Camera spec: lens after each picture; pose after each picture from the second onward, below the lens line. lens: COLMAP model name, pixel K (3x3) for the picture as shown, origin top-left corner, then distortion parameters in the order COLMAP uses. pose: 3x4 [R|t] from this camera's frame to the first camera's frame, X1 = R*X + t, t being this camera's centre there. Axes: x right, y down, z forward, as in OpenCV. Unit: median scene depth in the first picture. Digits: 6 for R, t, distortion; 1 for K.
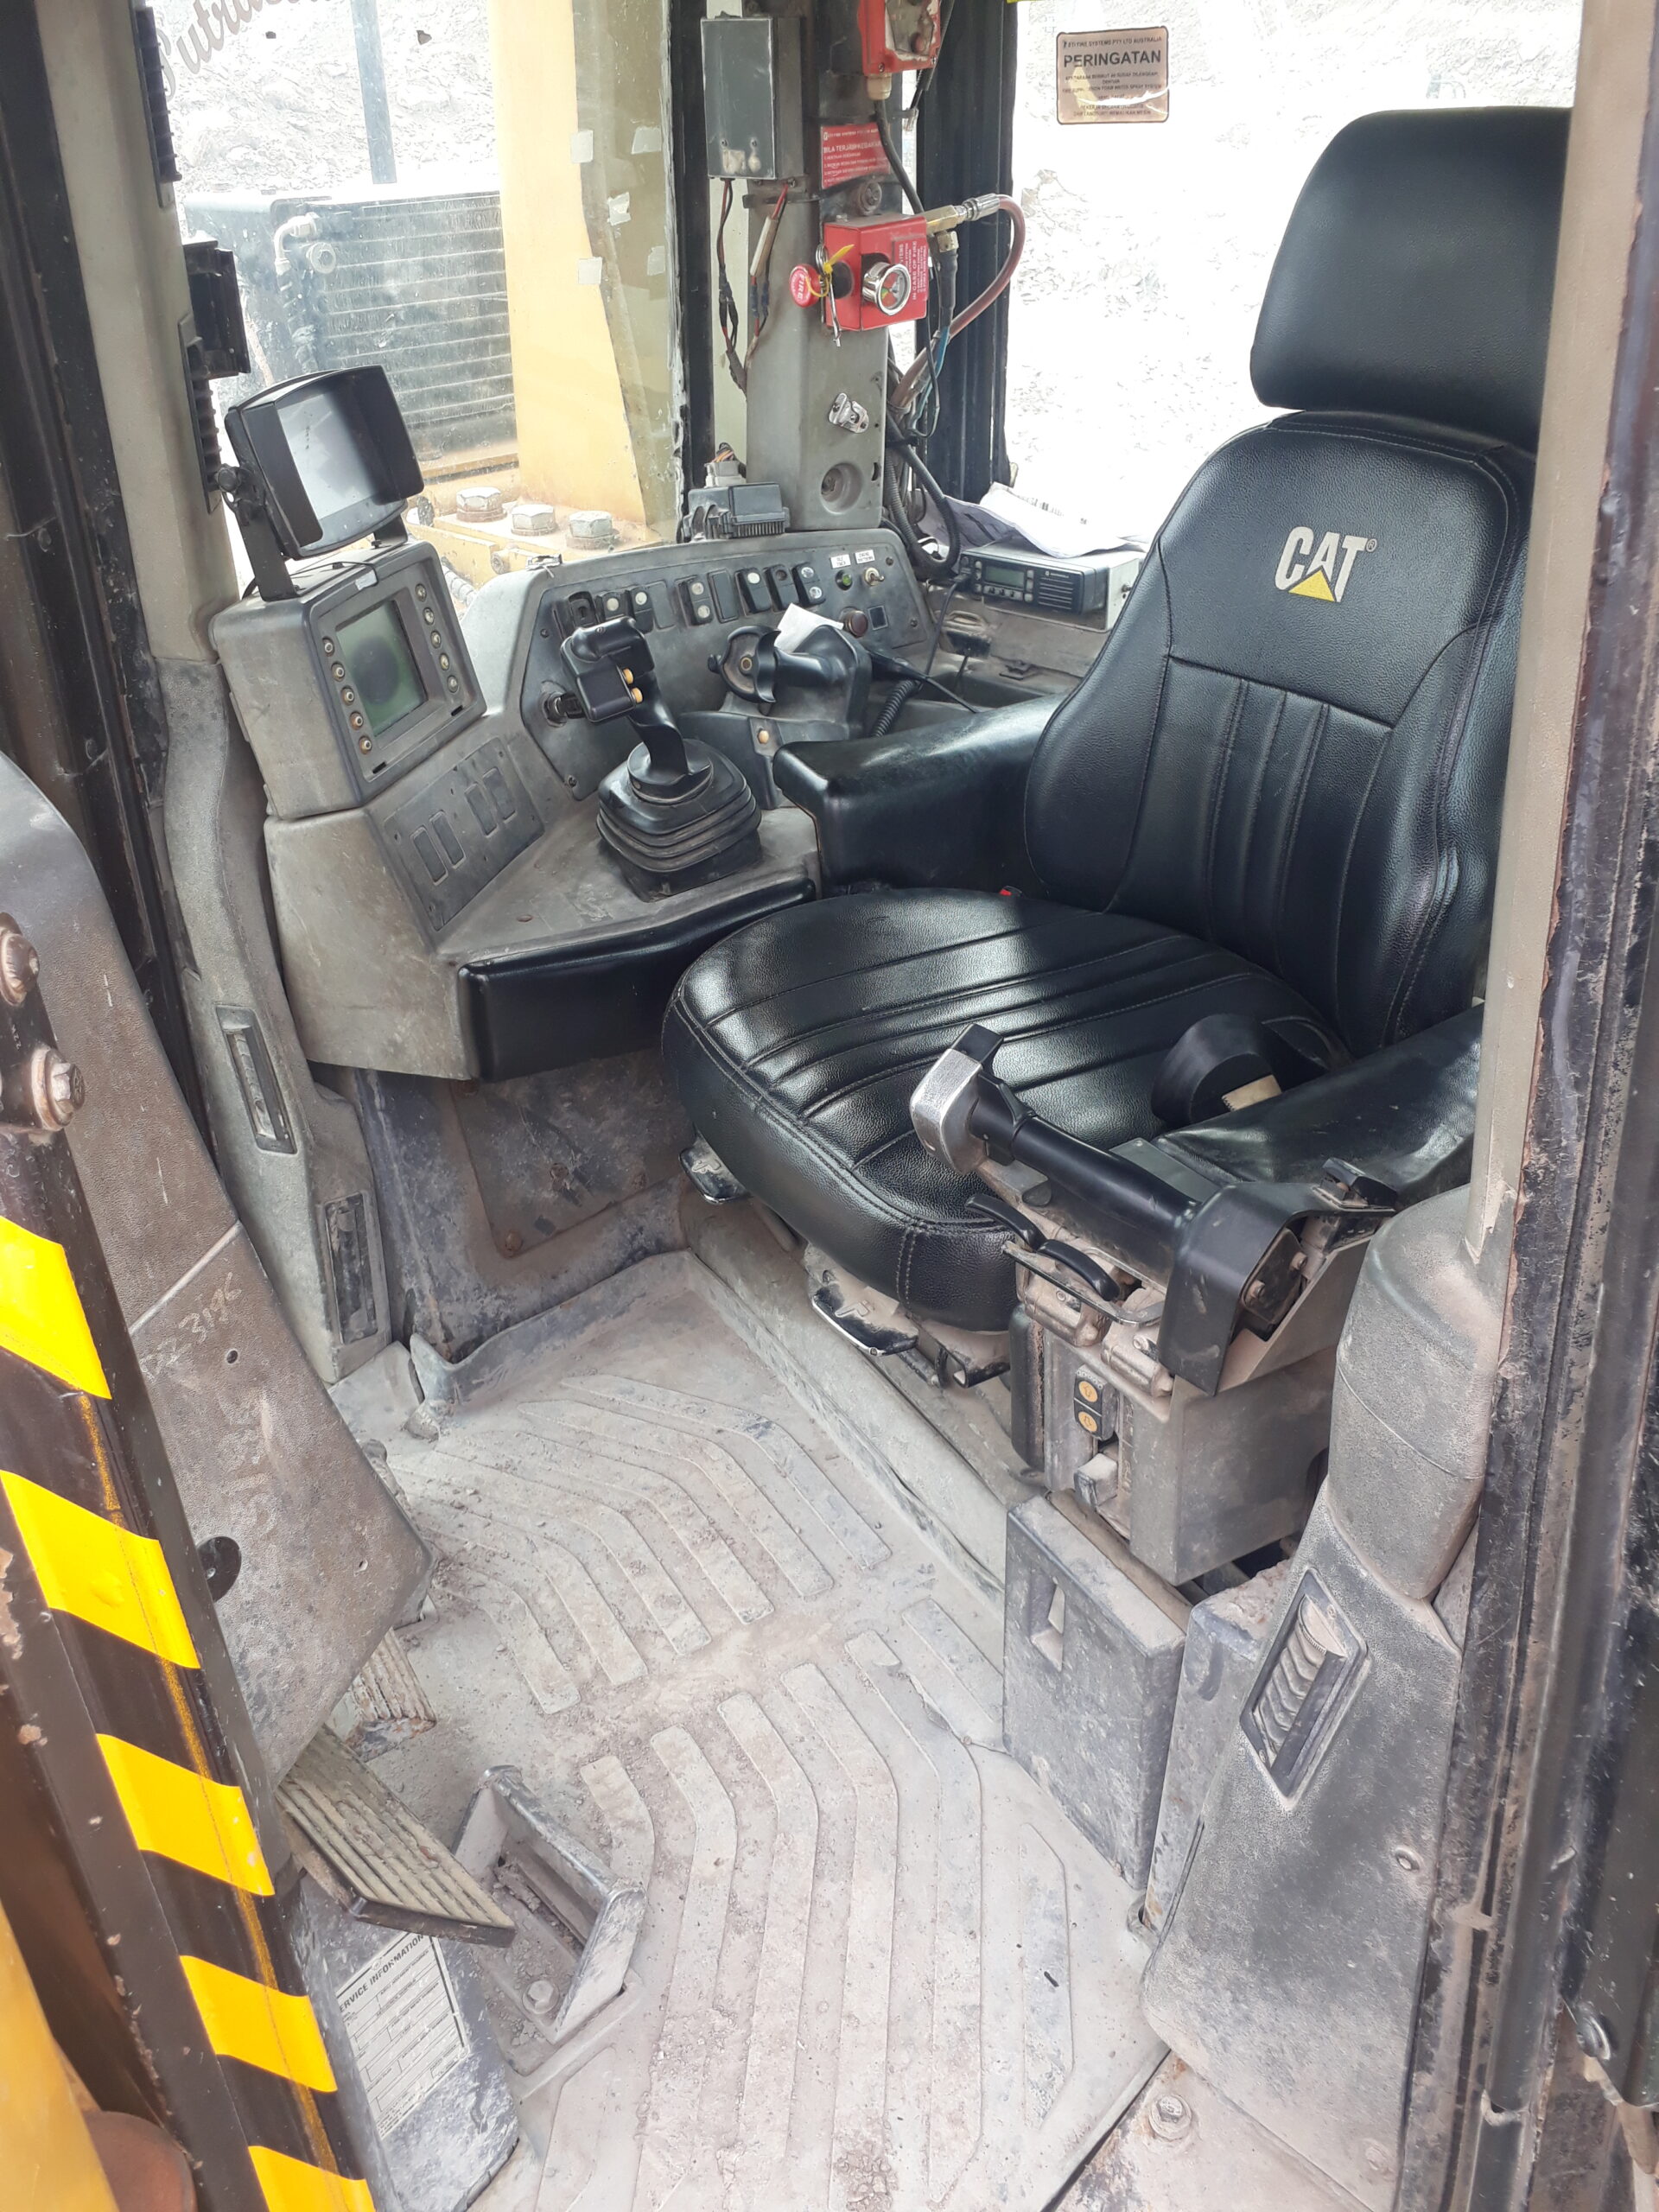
lens RADIAL K [[1781.9, 0, 825.9], [0, 1781.9, 1081.7], [0, 0, 1]] dist [0.126706, -0.238653]
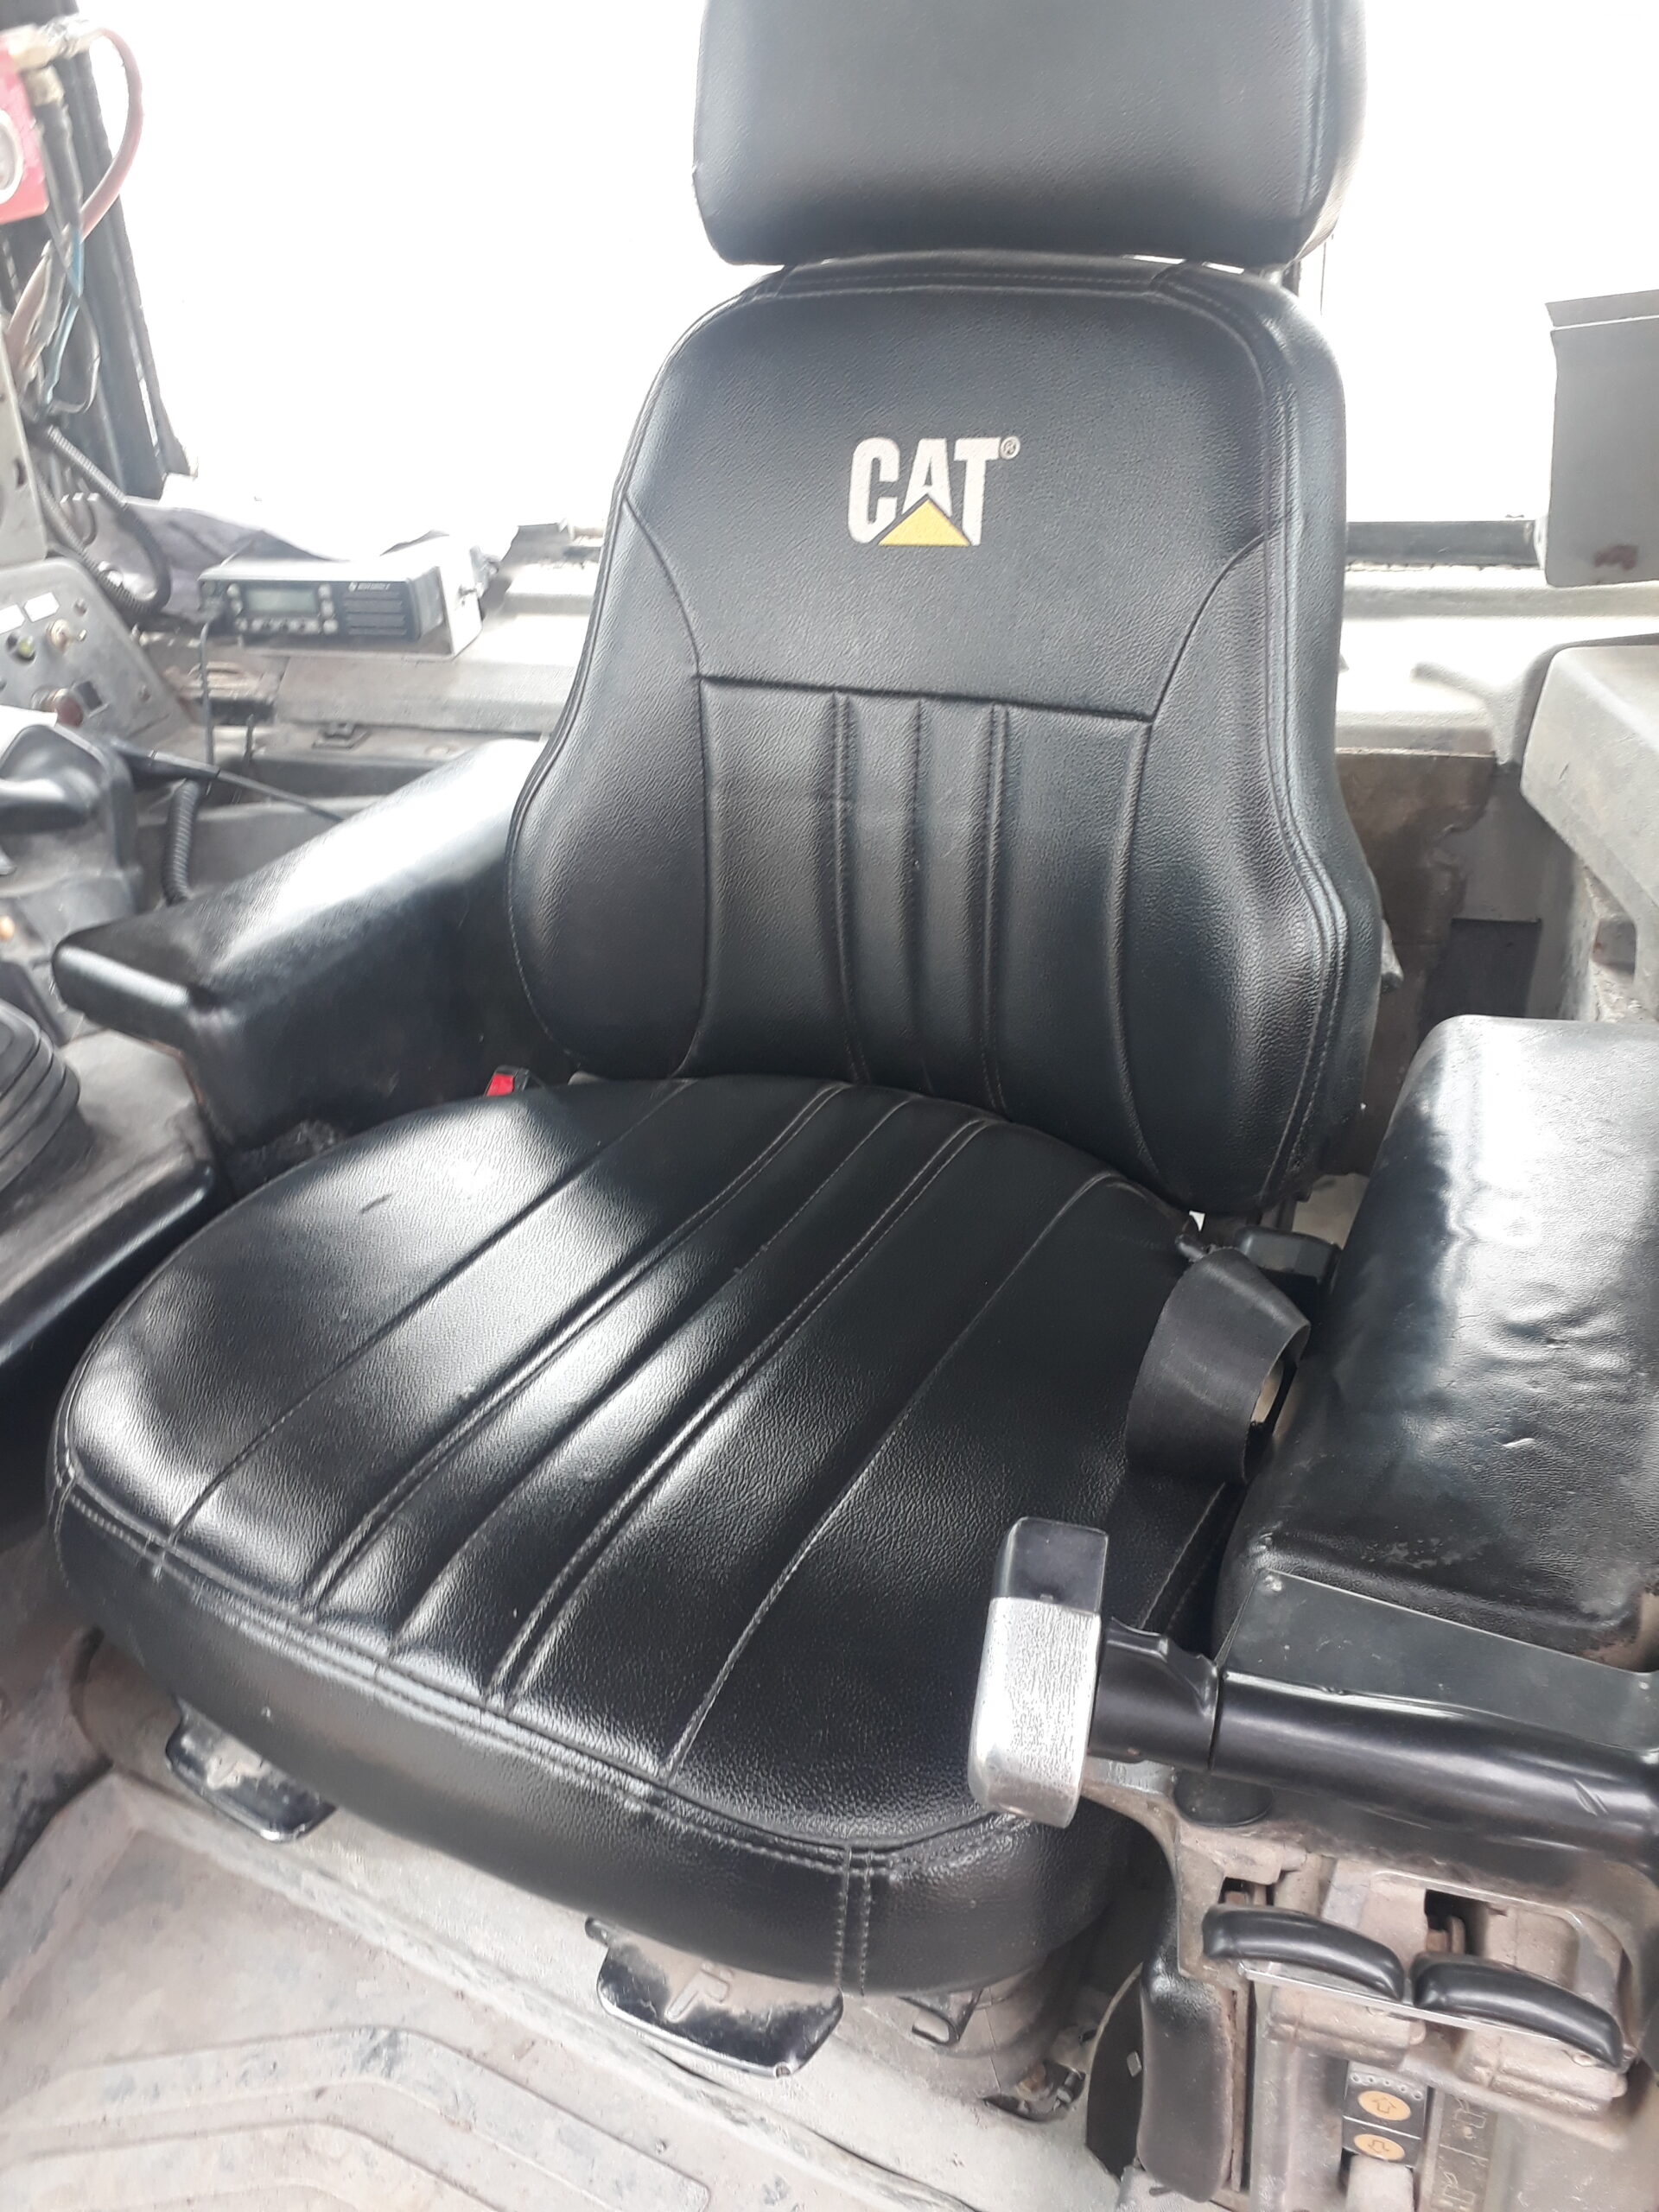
lens RADIAL K [[1764.5, 0, 825.8], [0, 1764.5, 1110.3], [0, 0, 1]] dist [0.062450, -0.080749]
pose [[0.852424, -0.287822, 0.436499, -0.079162], [0.279915, 0.956346, 0.083965, -0.113970], [-0.441611, 0.050609, 0.895778, 0.377964]]
